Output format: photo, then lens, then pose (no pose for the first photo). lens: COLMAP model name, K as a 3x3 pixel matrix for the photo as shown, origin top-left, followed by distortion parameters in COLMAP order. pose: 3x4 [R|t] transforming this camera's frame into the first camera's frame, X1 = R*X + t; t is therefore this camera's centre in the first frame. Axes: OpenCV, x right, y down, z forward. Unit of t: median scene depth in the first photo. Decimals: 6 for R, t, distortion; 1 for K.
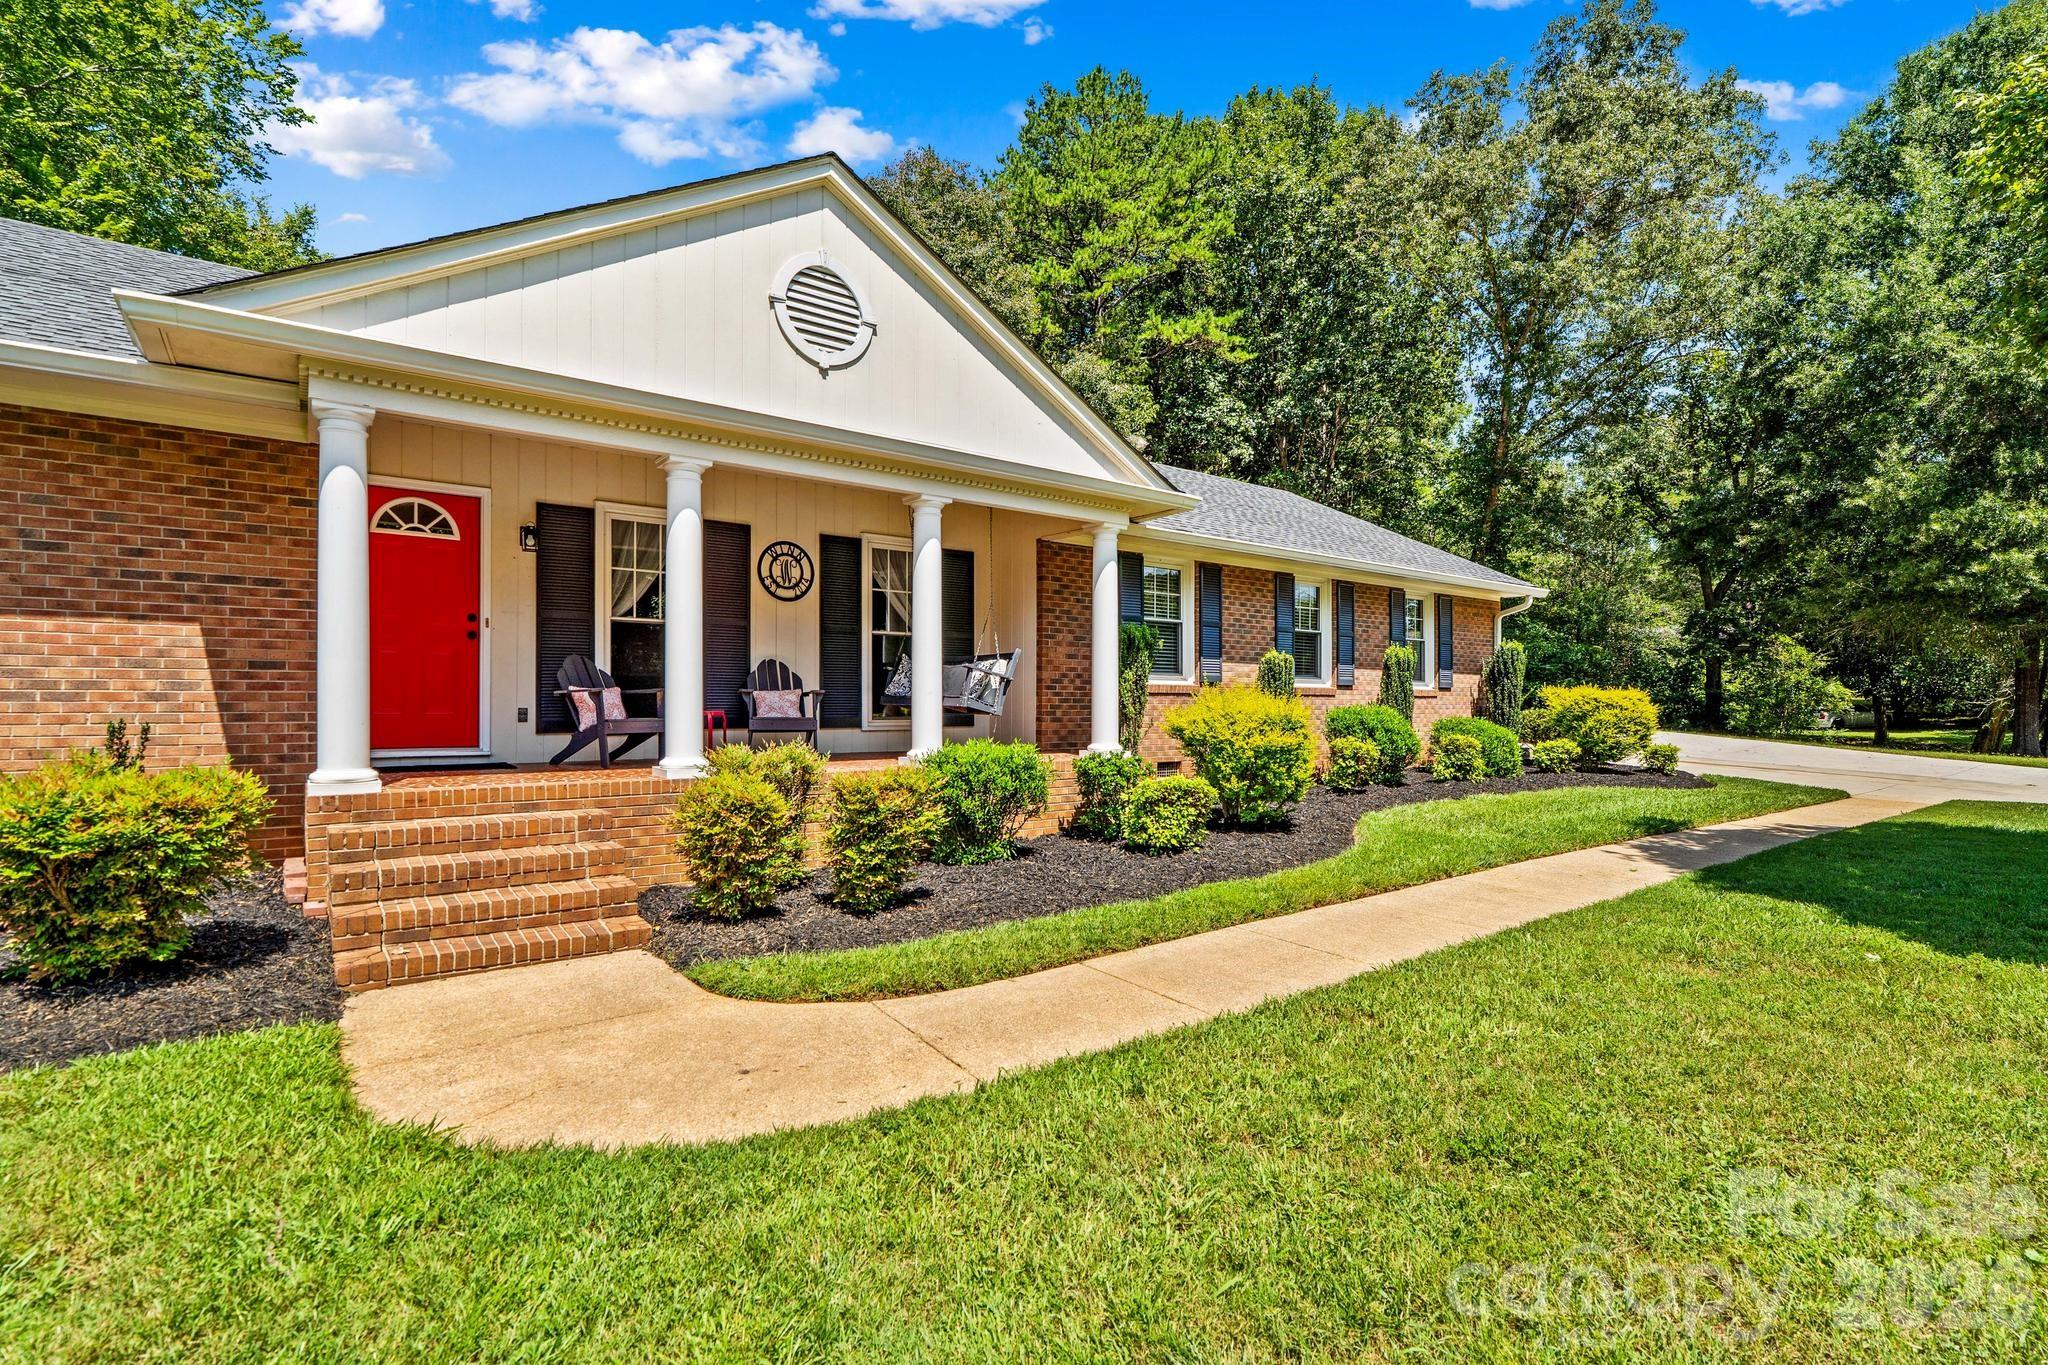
lens RADIAL K [[956.6, 0, 989.5], [0, 956.6, 691.4], [0, 0, 1]] dist [-0.008250, 0.002712]
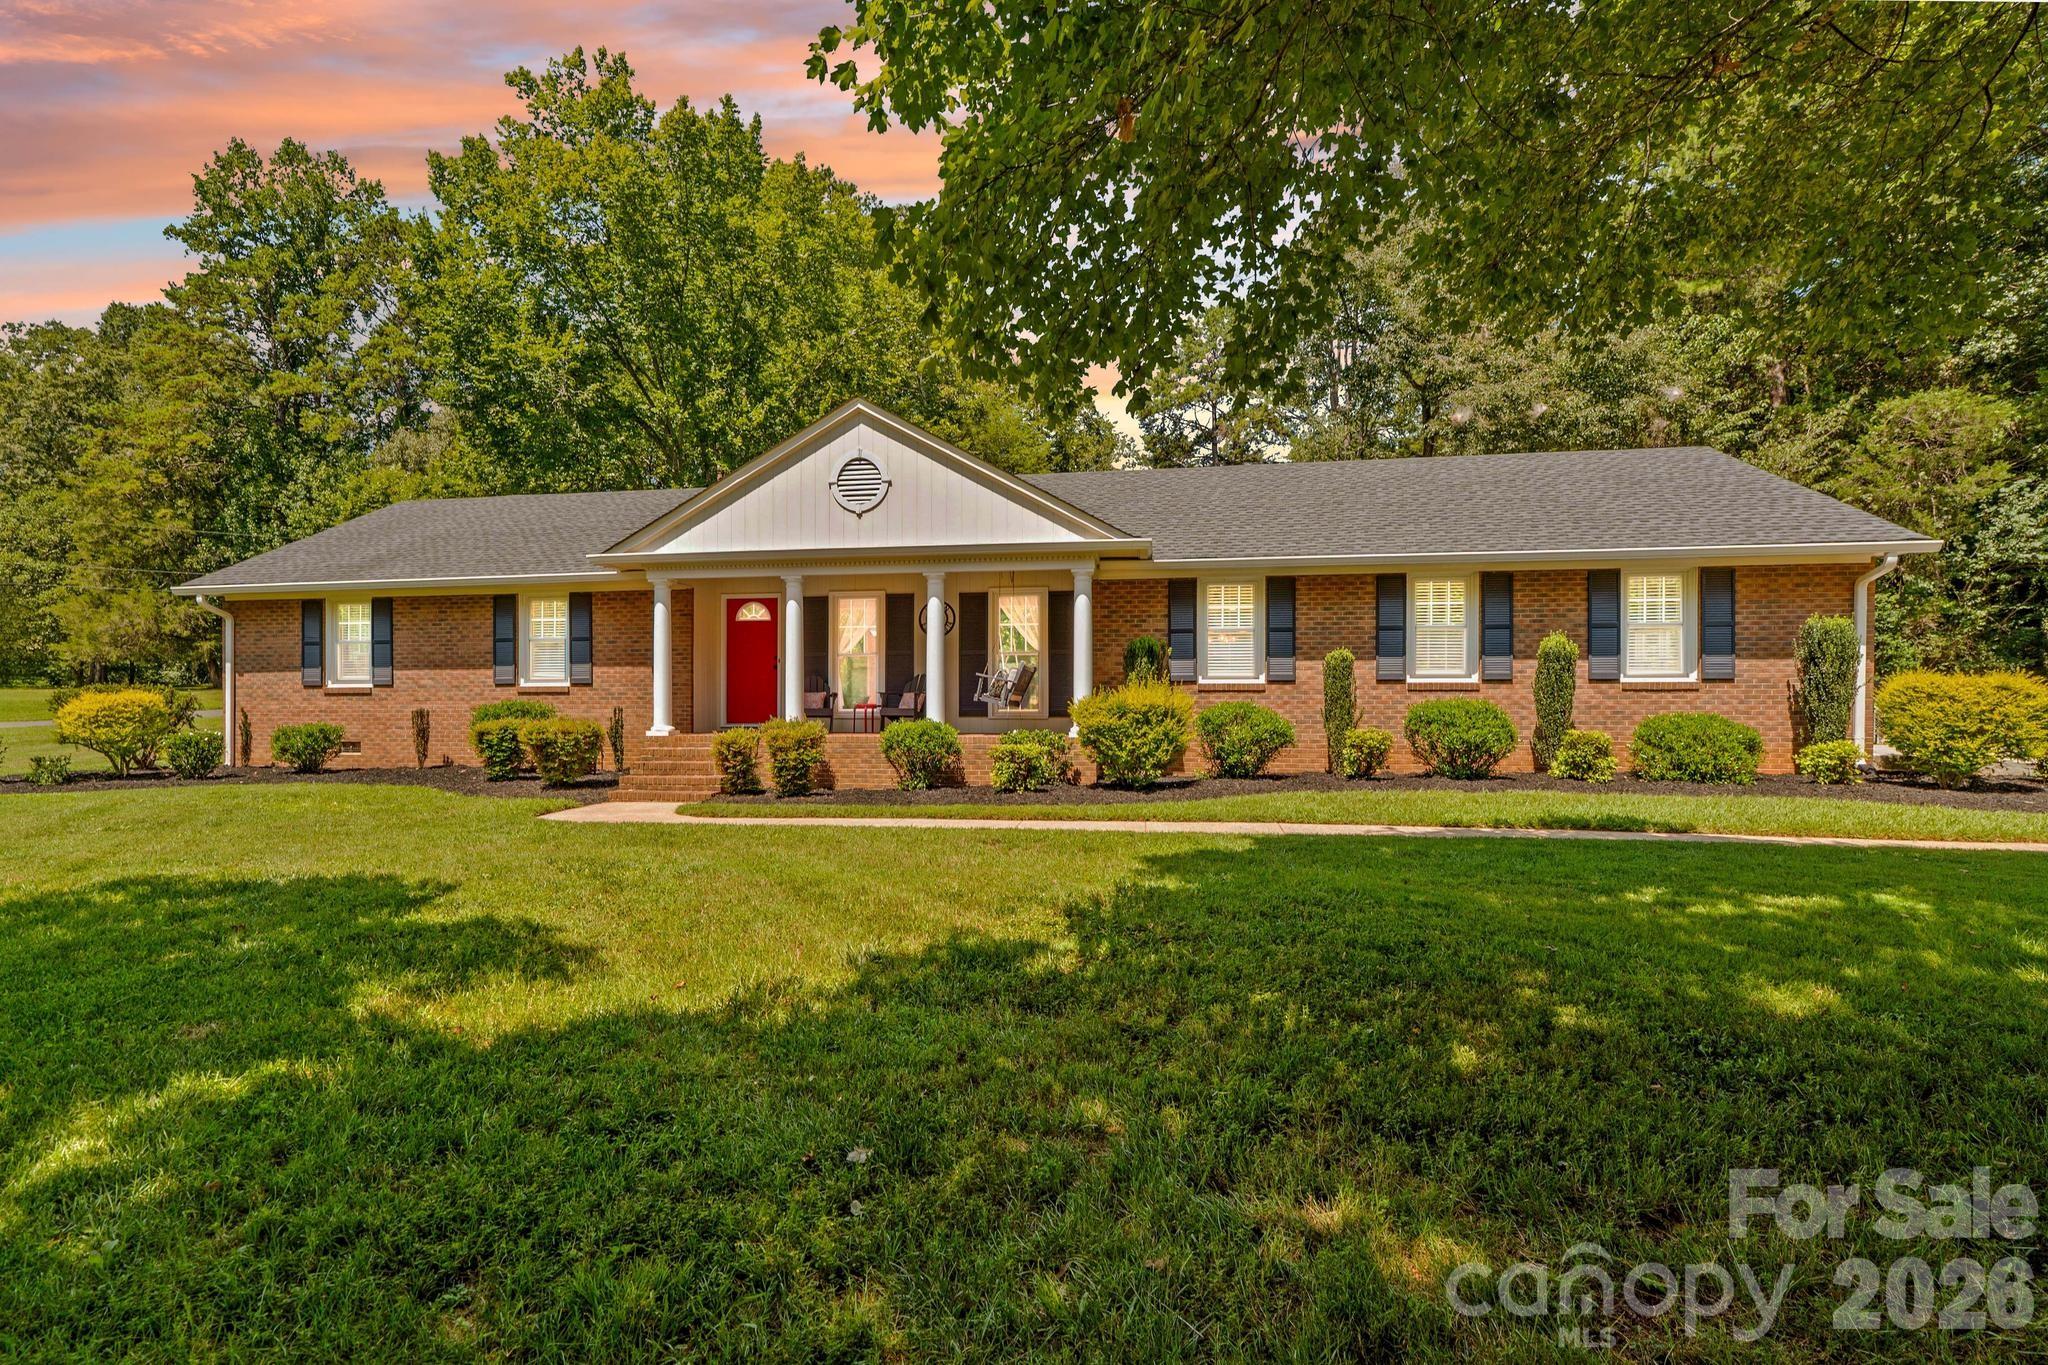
lens RADIAL K [[956.6, 0, 981.1], [0, 956.6, 717.1], [0, 0, 1]] dist [-0.008250, 0.002712]
pose [[0.693922, -0.002139, -0.720047, 1.169345], [0.007465, 0.999963, 0.004224, 0.038947], [0.720011, -0.008306, 0.693913, -0.086318]]
